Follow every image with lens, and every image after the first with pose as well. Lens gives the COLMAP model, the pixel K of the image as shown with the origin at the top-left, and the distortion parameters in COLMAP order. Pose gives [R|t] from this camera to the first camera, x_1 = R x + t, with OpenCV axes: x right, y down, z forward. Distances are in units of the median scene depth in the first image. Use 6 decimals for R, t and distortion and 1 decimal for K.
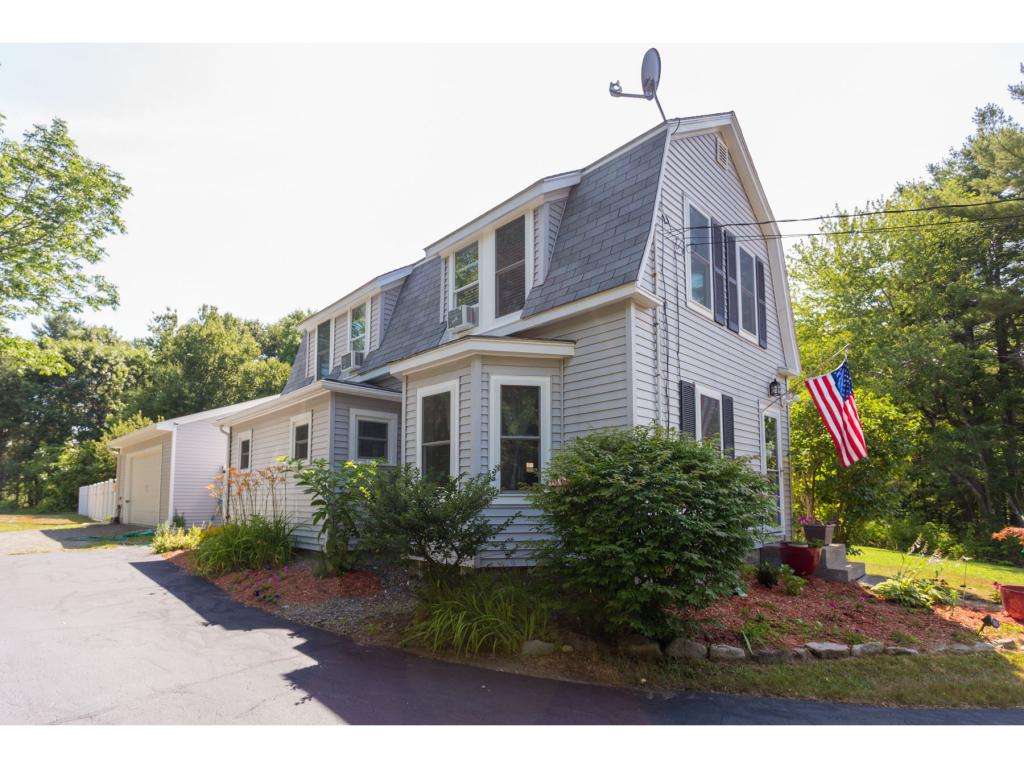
lens RADIAL K [[525.8, 0, 511.0], [0, 525.8, 462.7], [0, 0, 1]] dist [-0.004102, -0.001691]
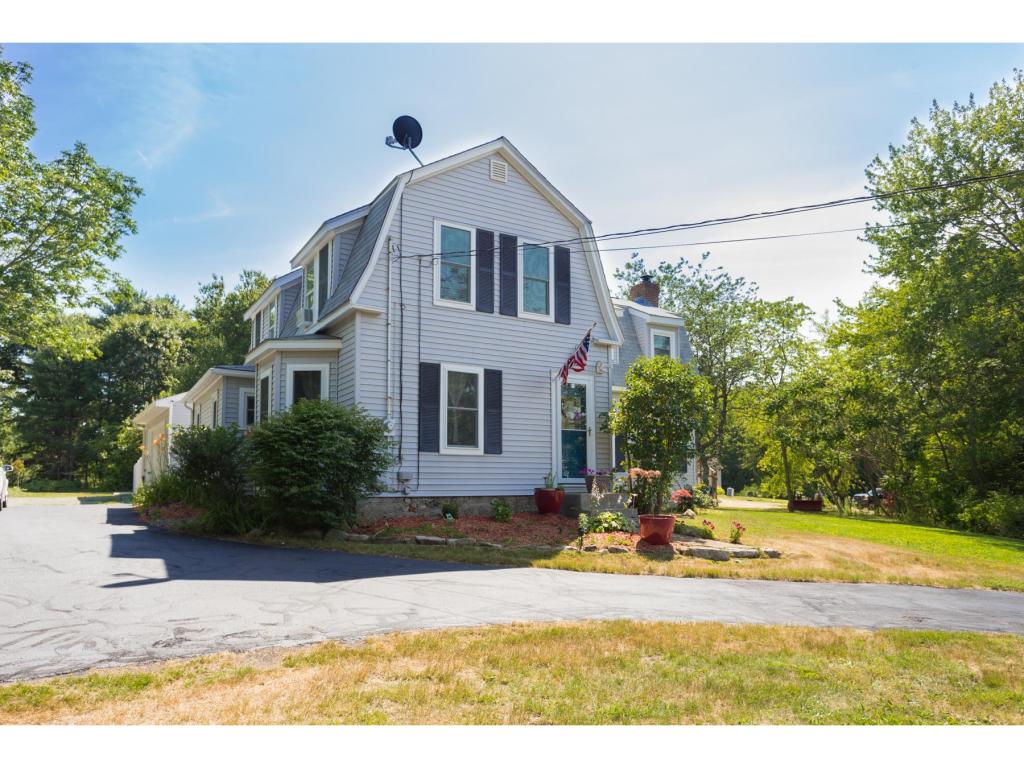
lens RADIAL K [[697.3, 0, 512.1], [0, 697.3, 430.6], [0, 0, 1]] dist [0.004416, 0.002171]
pose [[0.973966, -0.020746, -0.225743, 0.170191], [0.018940, 0.999769, -0.010164, 0.007735], [0.225902, 0.005624, 0.974134, -0.123672]]
